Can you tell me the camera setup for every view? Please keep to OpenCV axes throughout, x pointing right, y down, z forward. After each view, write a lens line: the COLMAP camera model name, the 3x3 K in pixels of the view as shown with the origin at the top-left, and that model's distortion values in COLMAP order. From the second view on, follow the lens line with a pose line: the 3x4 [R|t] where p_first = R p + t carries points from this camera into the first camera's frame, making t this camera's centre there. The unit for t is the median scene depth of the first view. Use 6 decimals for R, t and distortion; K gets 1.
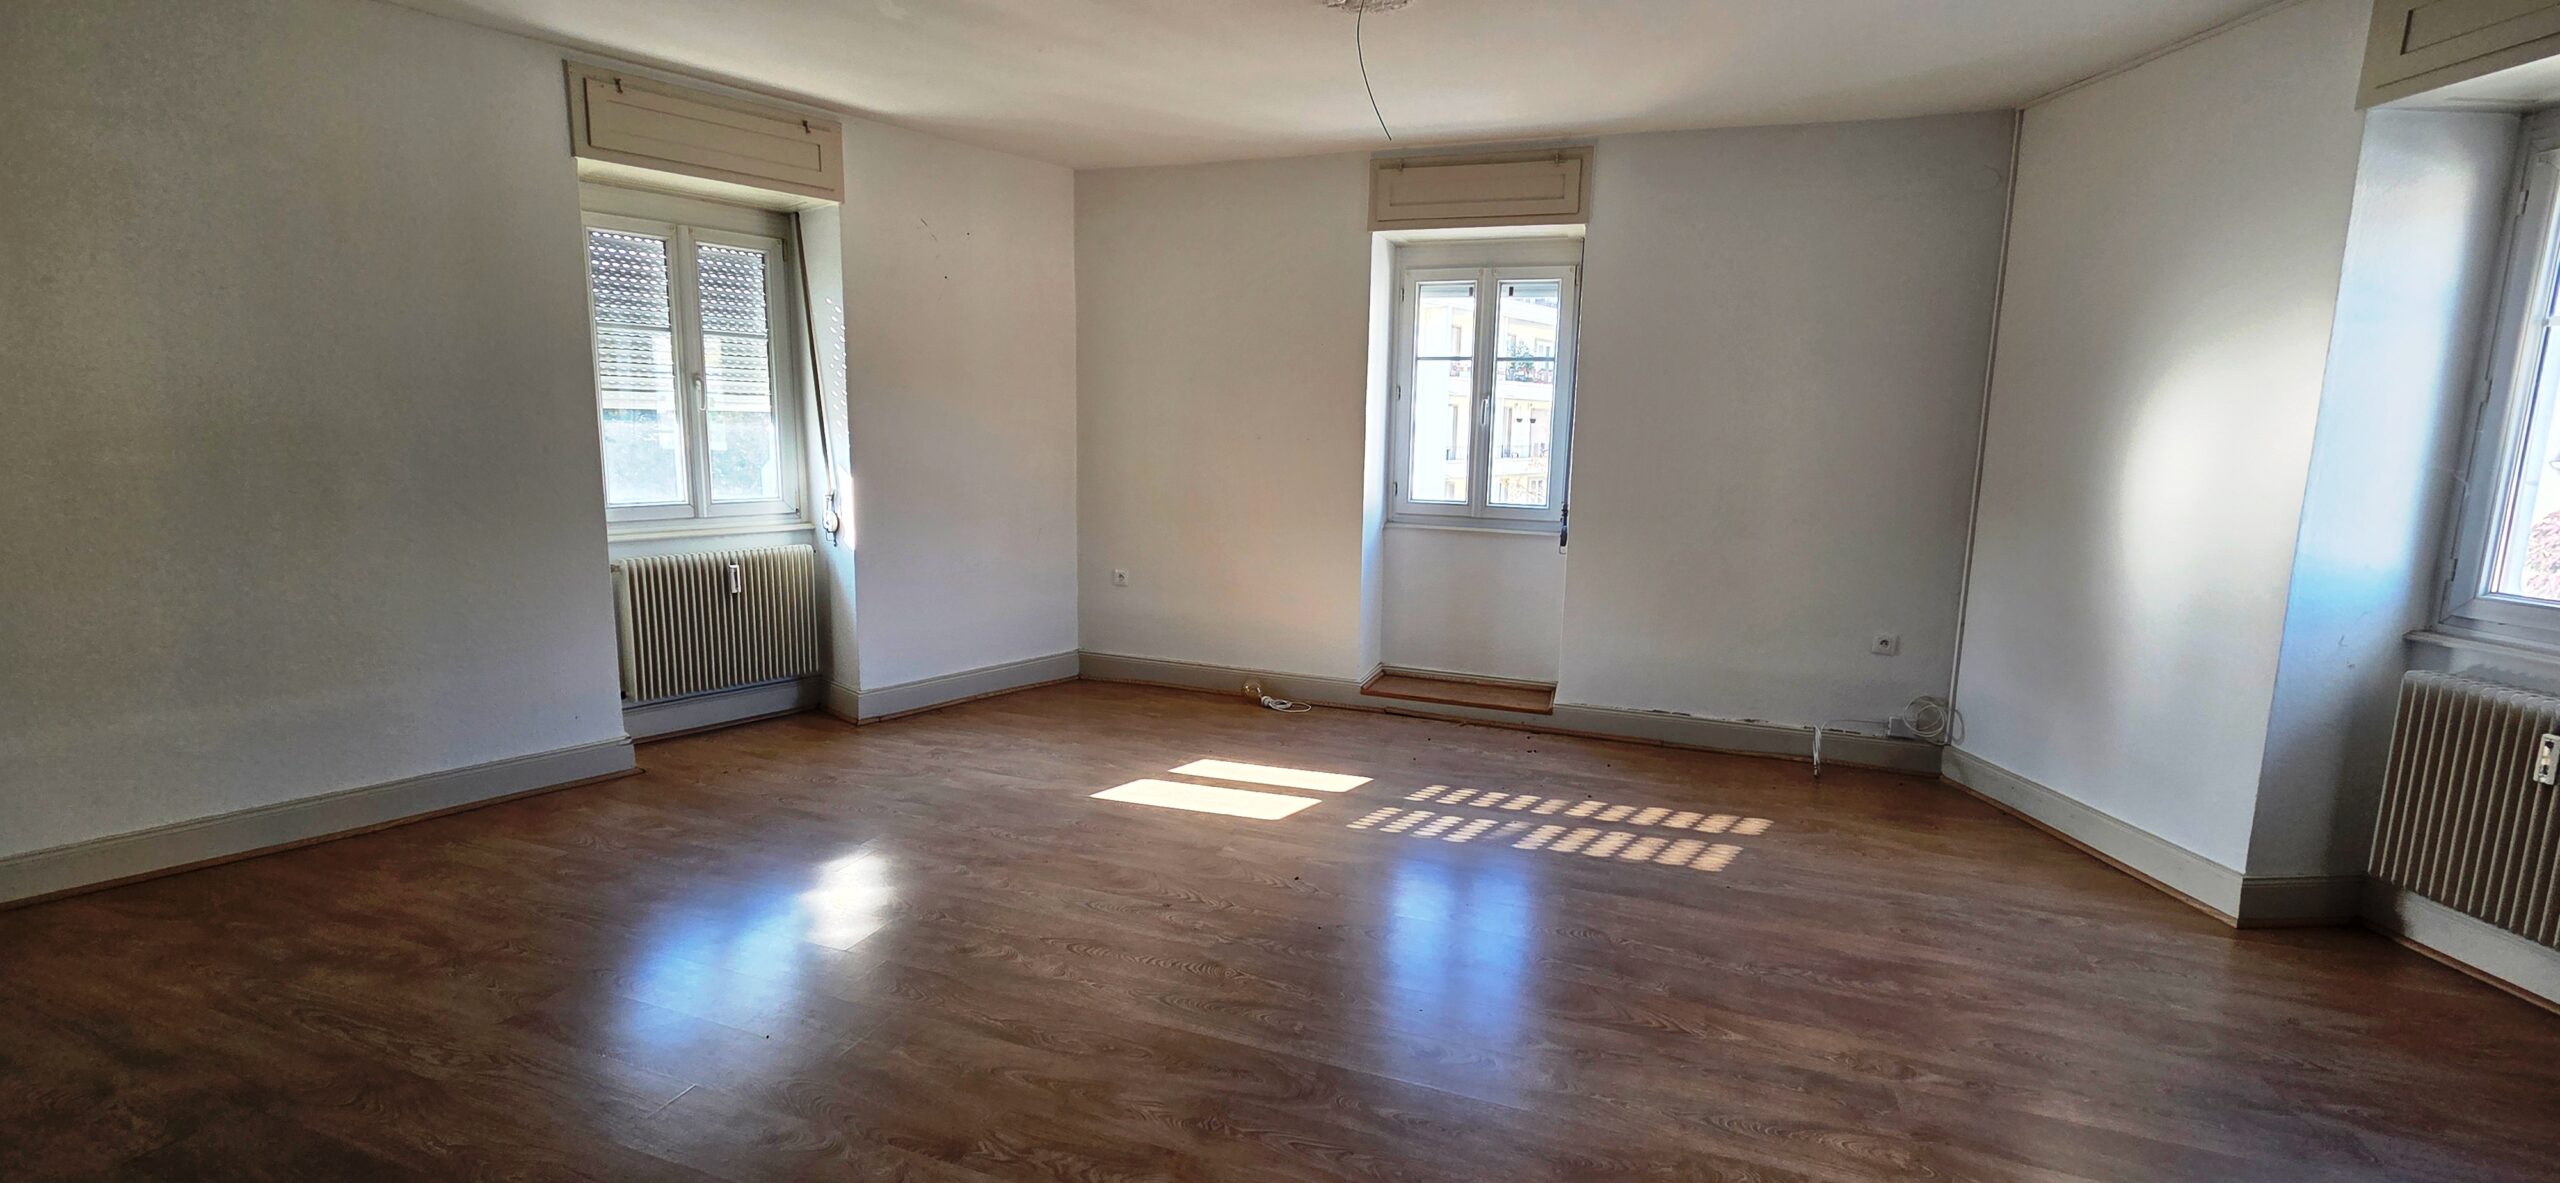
lens RADIAL K [[1041.7, 0, 1272.9], [0, 1041.7, 578.6], [0, 0, 1]] dist [-0.002161, -0.000006]
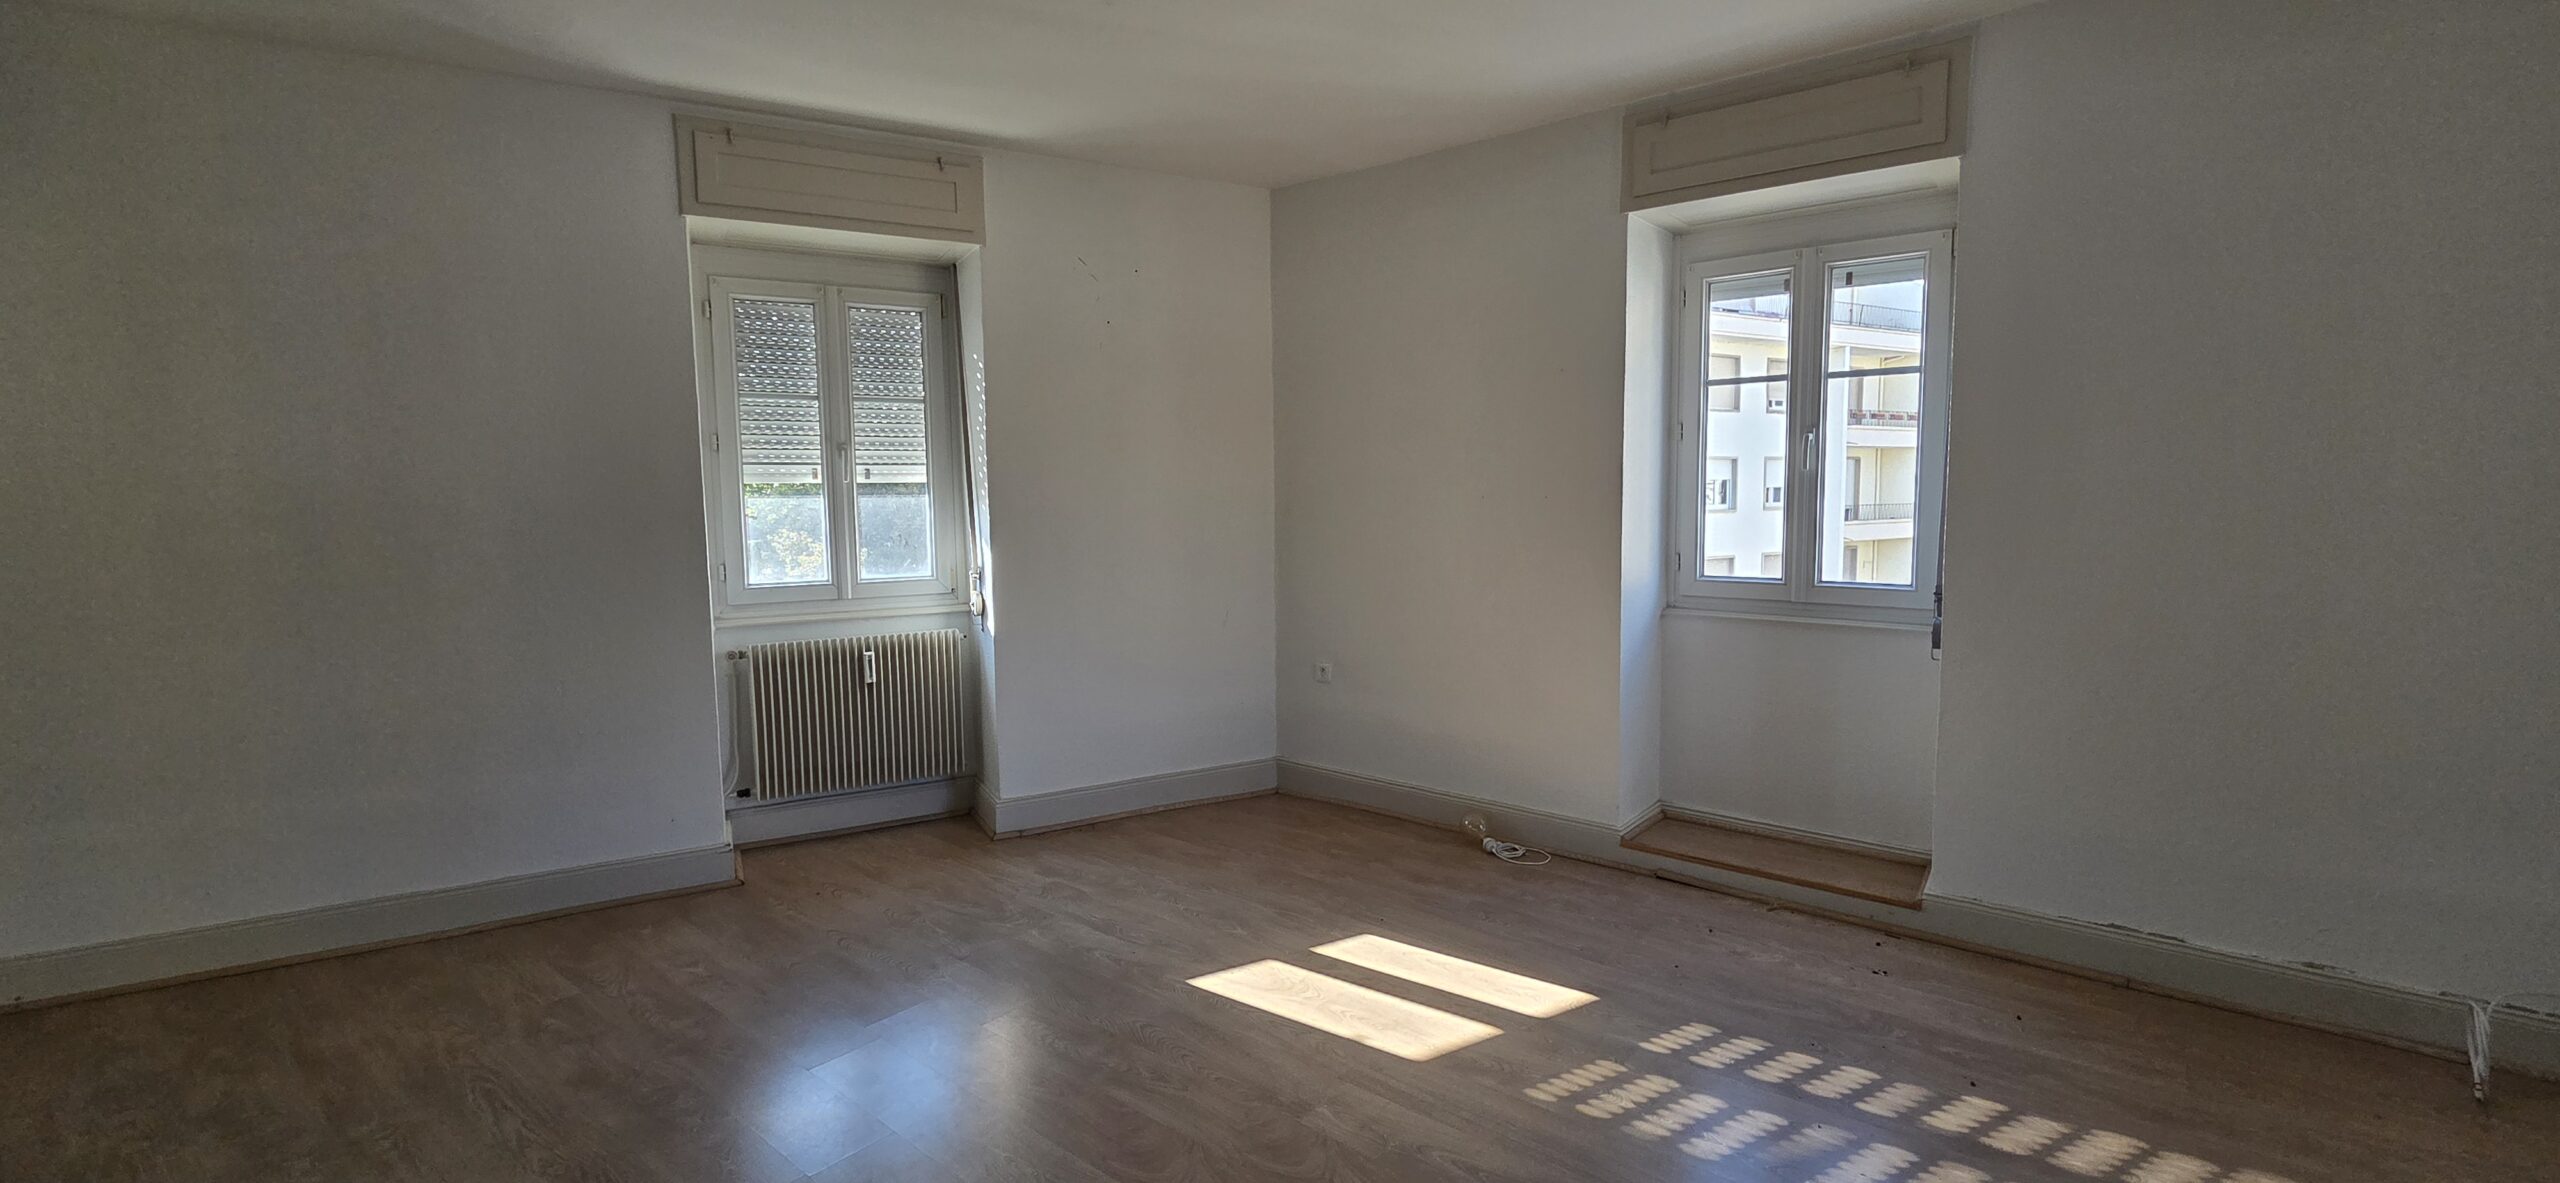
lens RADIAL K [[1041.7, 0, 1272.9], [0, 1041.7, 578.6], [0, 0, 1]] dist [-0.002161, -0.000006]
pose [[0.942061, -0.001073, -0.335439, 0.110180], [-0.021394, 0.997767, -0.063275, -0.025854], [0.334758, 0.066785, 0.939935, 0.255842]]
